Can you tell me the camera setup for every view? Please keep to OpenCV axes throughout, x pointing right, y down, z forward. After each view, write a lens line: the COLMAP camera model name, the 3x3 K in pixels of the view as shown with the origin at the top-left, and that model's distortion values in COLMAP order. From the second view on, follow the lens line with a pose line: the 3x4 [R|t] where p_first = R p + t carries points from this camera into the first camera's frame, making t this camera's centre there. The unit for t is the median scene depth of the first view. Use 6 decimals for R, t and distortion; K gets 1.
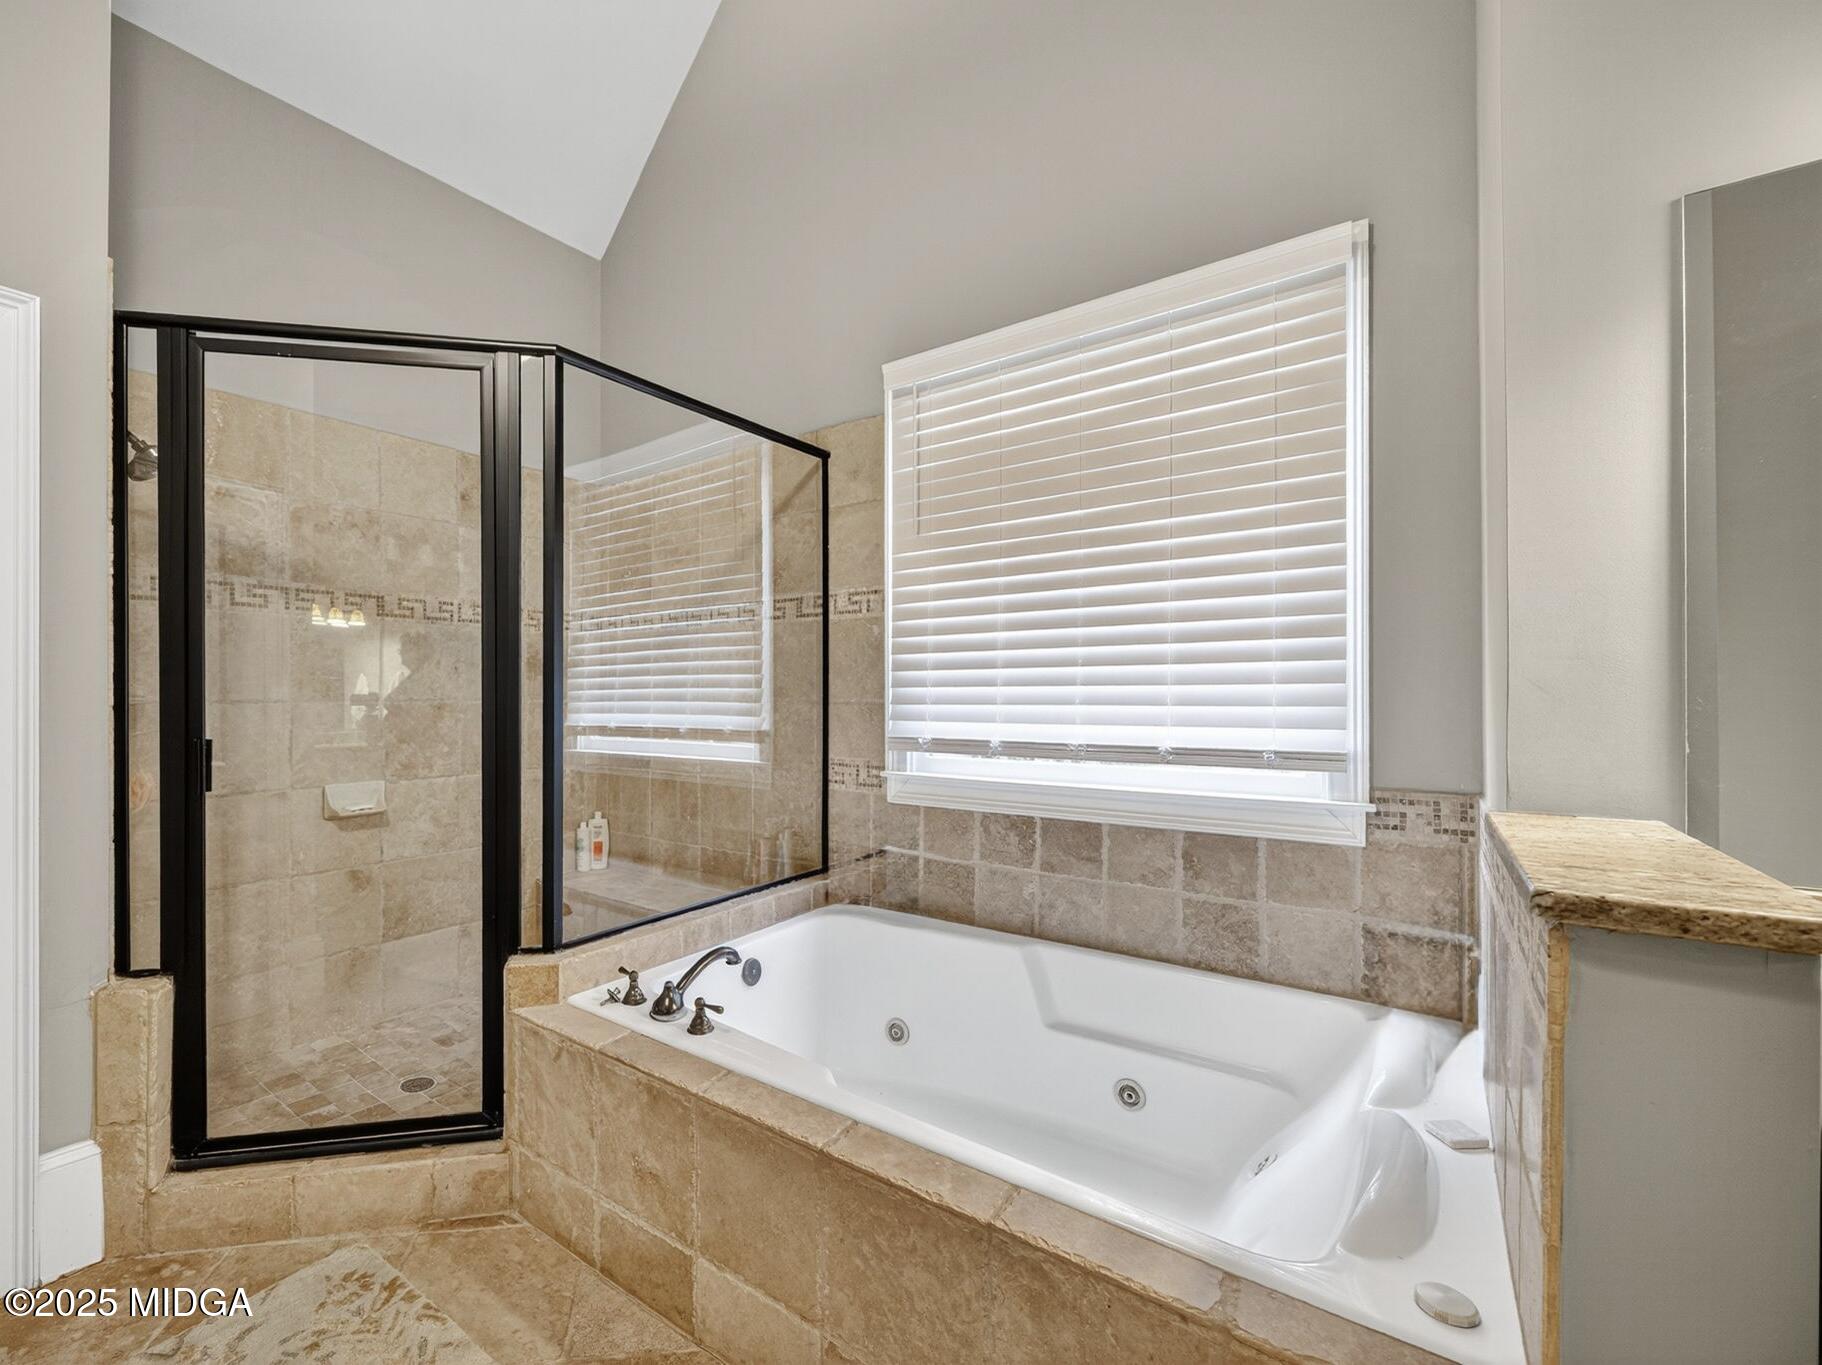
lens RADIAL K [[820.4, 0, 910.0], [0, 820.4, 689.9], [0, 0, 1]] dist [-0.000919, -0.000475]
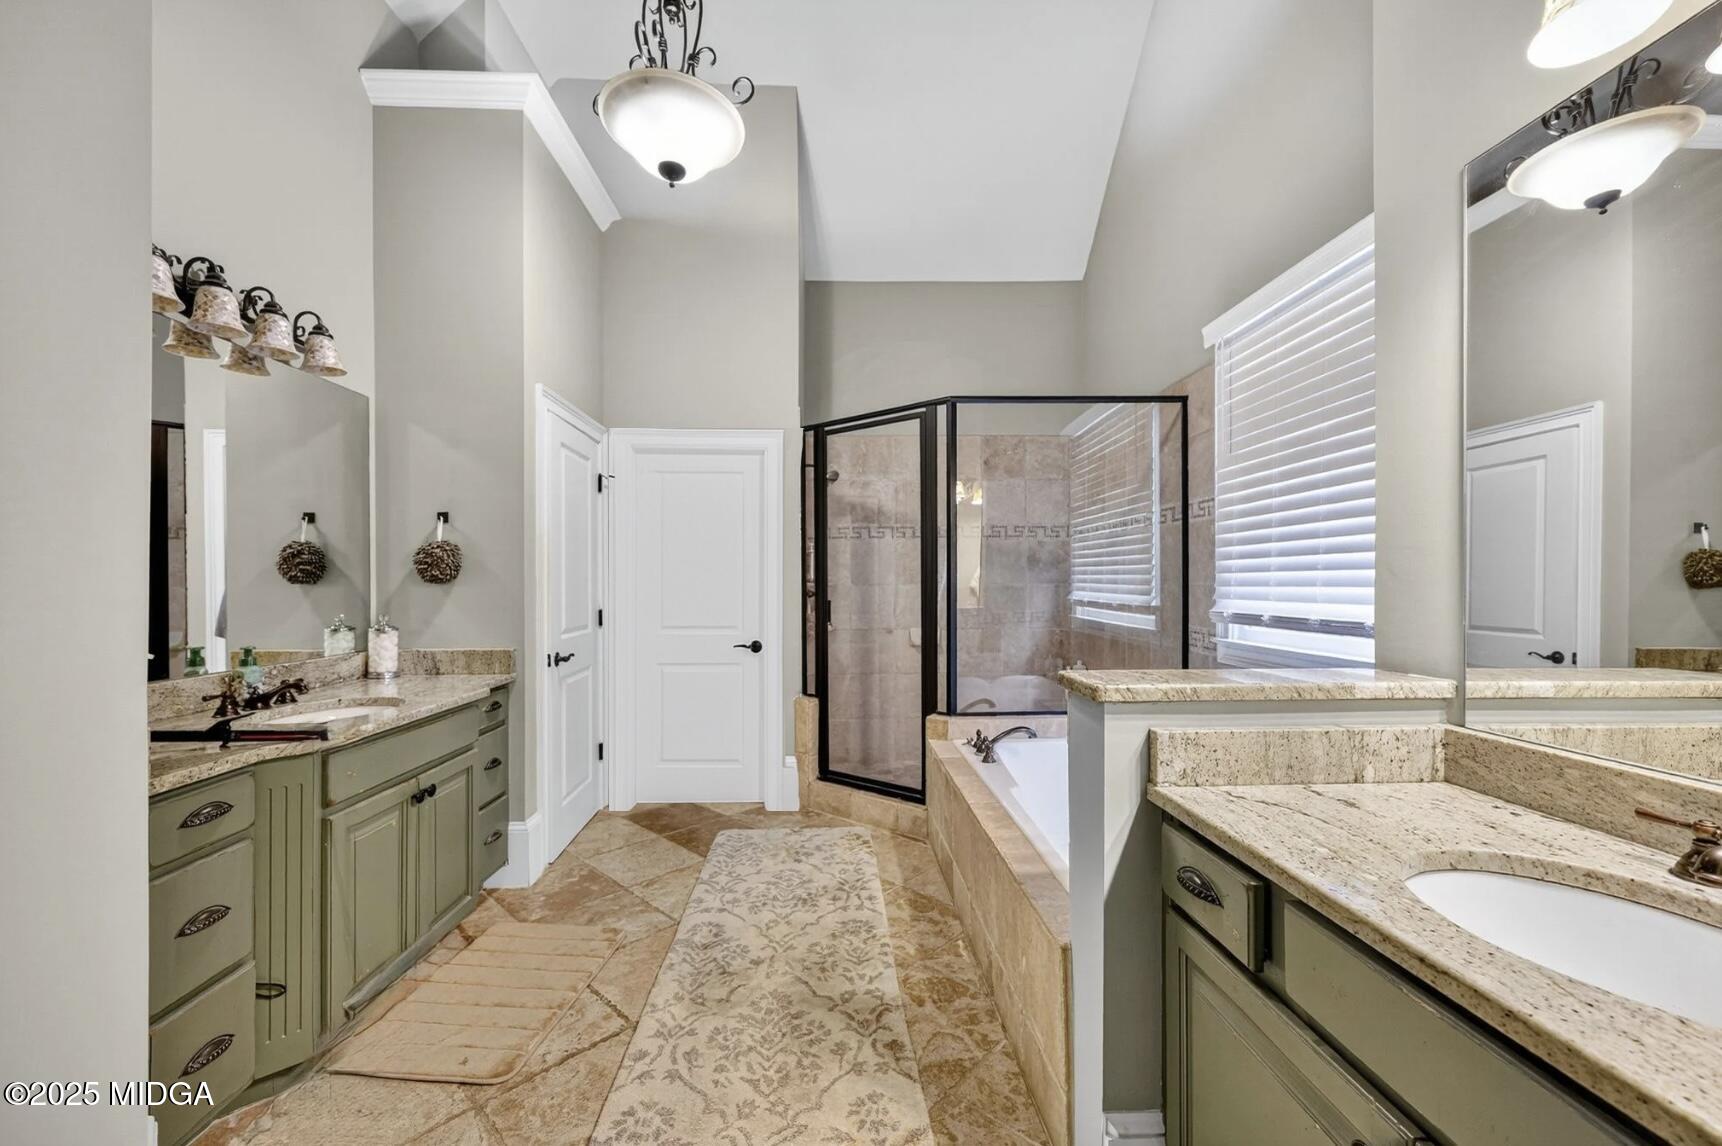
lens RADIAL K [[663.4, 0, 857.4], [0, 663.4, 569.9], [0, 0, 1]] dist [0.000422, -0.000342]
pose [[0.655804, -0.017050, -0.754738, 0.585144], [0.011102, 0.999855, -0.012941, -0.001702], [0.754849, 0.000108, 0.655898, -0.172770]]
